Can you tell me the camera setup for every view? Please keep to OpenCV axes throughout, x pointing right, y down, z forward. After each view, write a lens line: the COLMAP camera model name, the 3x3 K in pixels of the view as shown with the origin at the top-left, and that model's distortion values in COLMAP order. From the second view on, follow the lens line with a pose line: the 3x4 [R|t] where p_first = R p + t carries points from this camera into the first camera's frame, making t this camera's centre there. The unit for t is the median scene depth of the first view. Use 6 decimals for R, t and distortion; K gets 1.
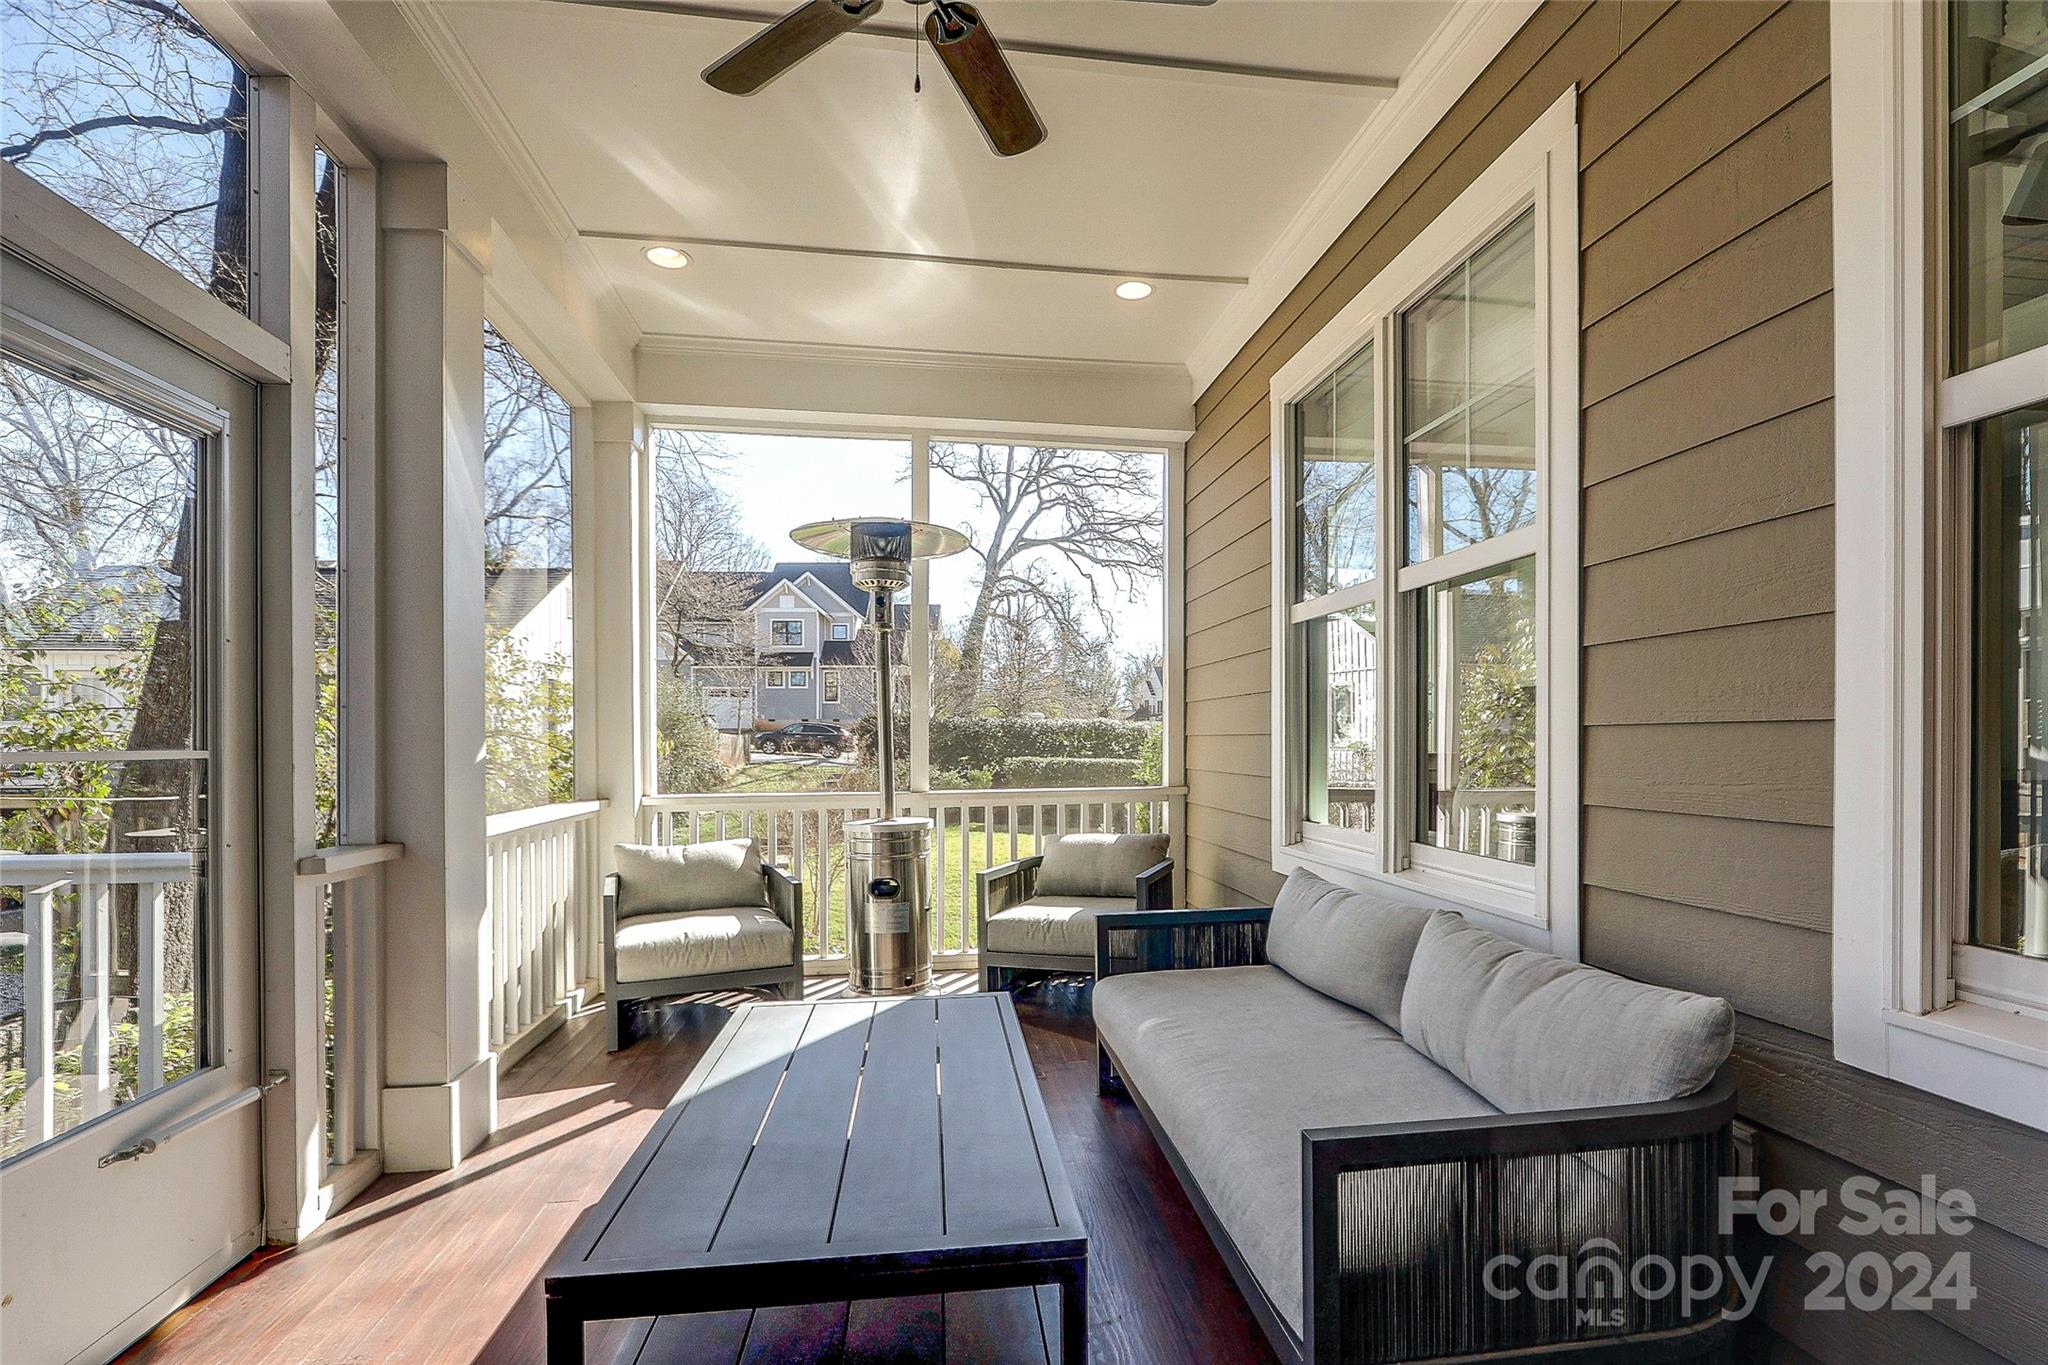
lens RADIAL K [[972.9, 0, 1050.0], [0, 972.9, 740.9], [0, 0, 1]] dist [-0.012830, 0.002460]
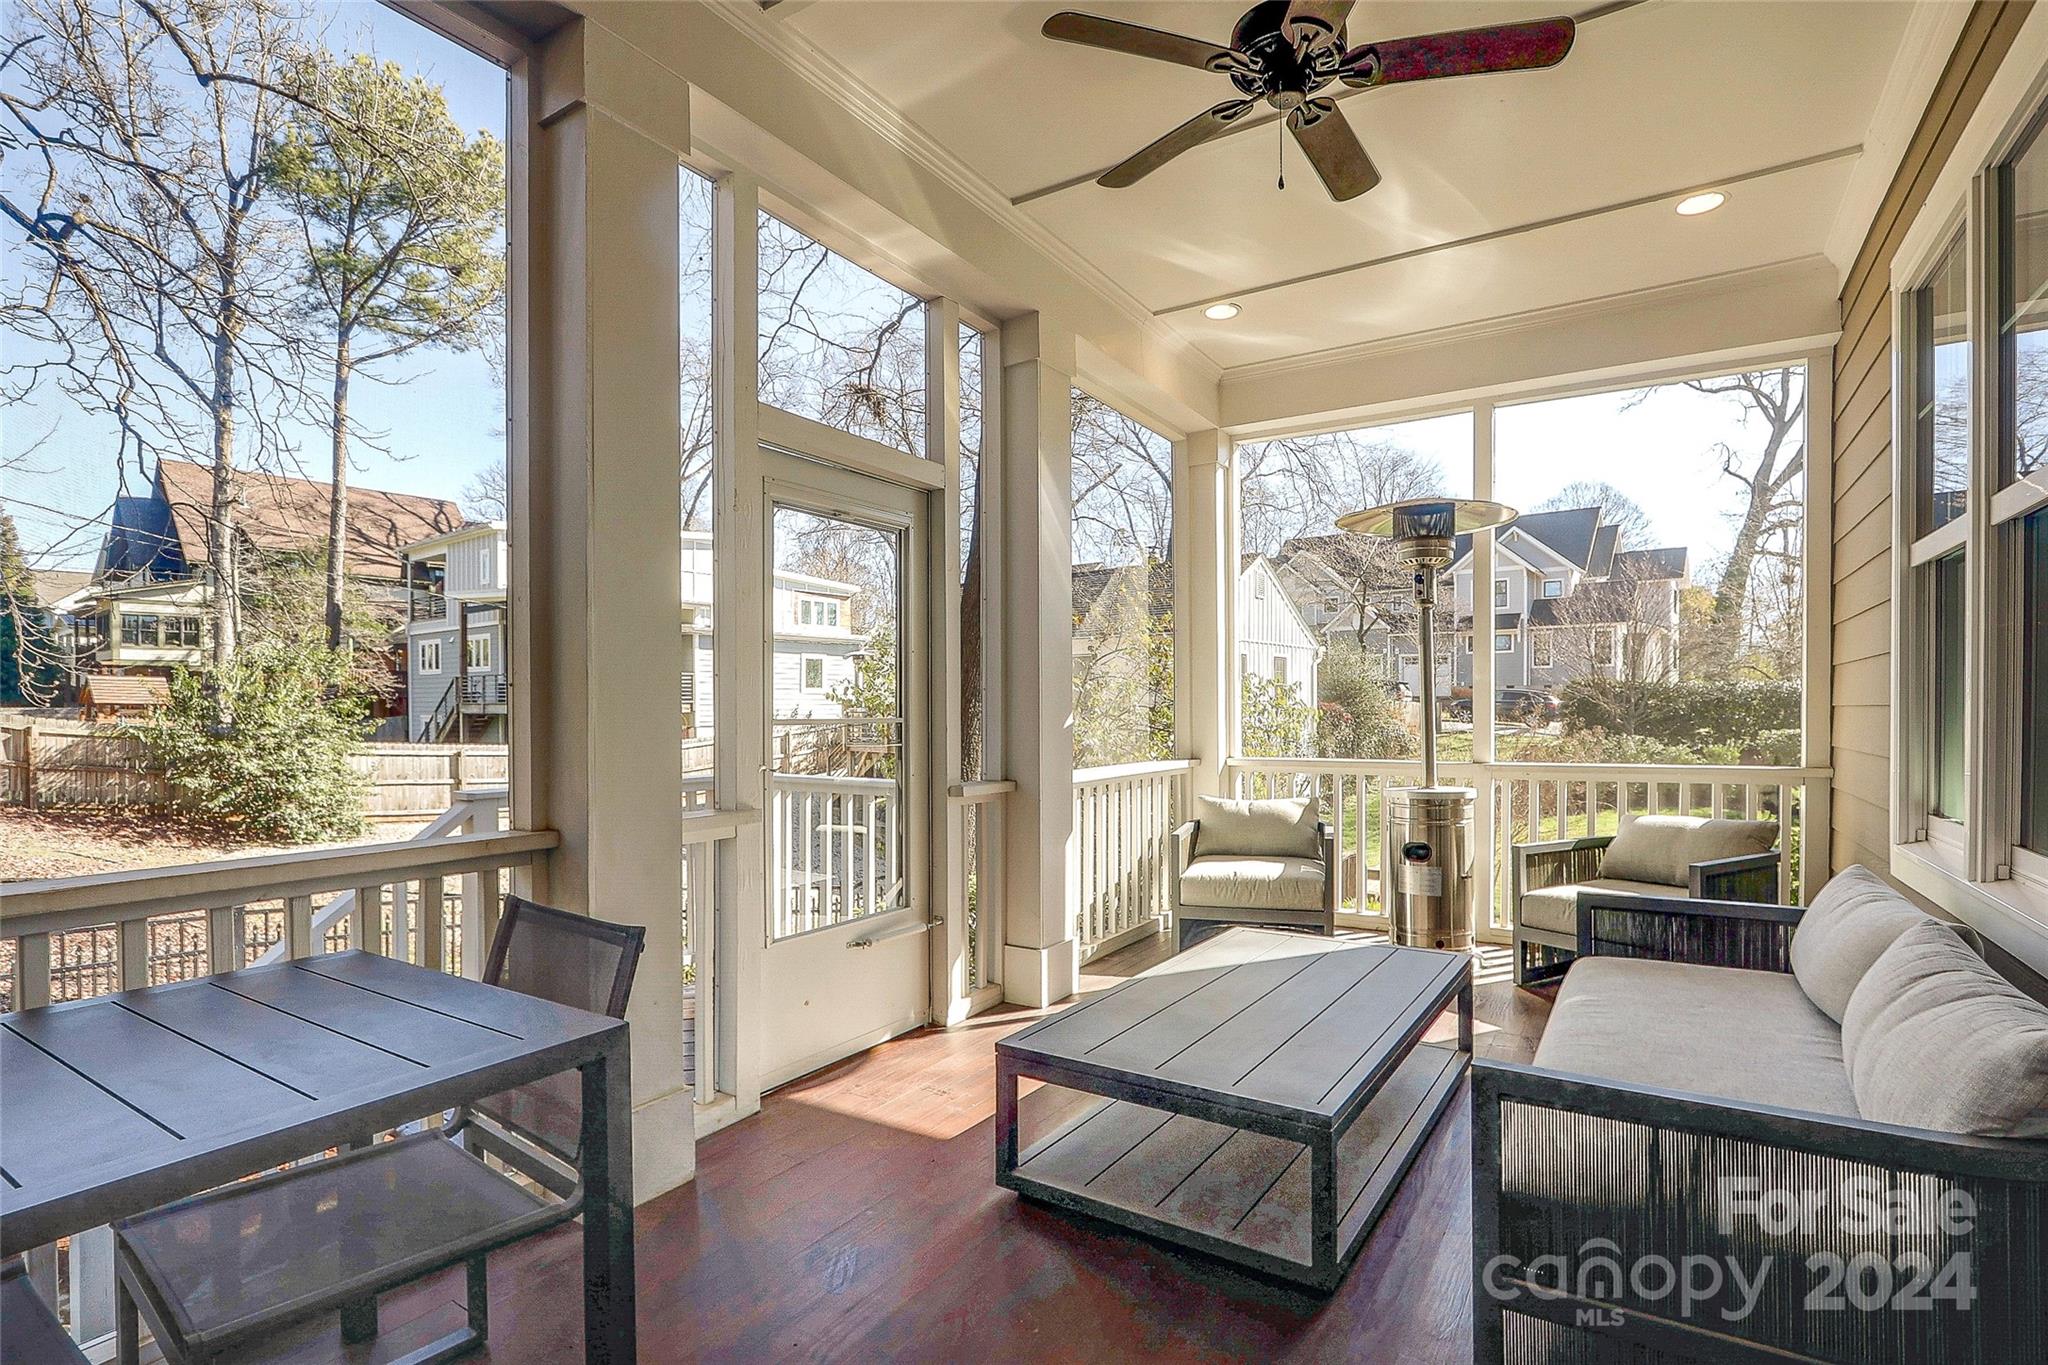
lens RADIAL K [[972.9, 0, 1032.5], [0, 972.9, 716.8], [0, 0, 1]] dist [-0.012830, 0.002460]
pose [[0.759056, 0.006094, -0.650997, 0.193704], [-0.000692, 0.999963, 0.008554, -0.003409], [0.651025, -0.006043, 0.759032, -0.066651]]
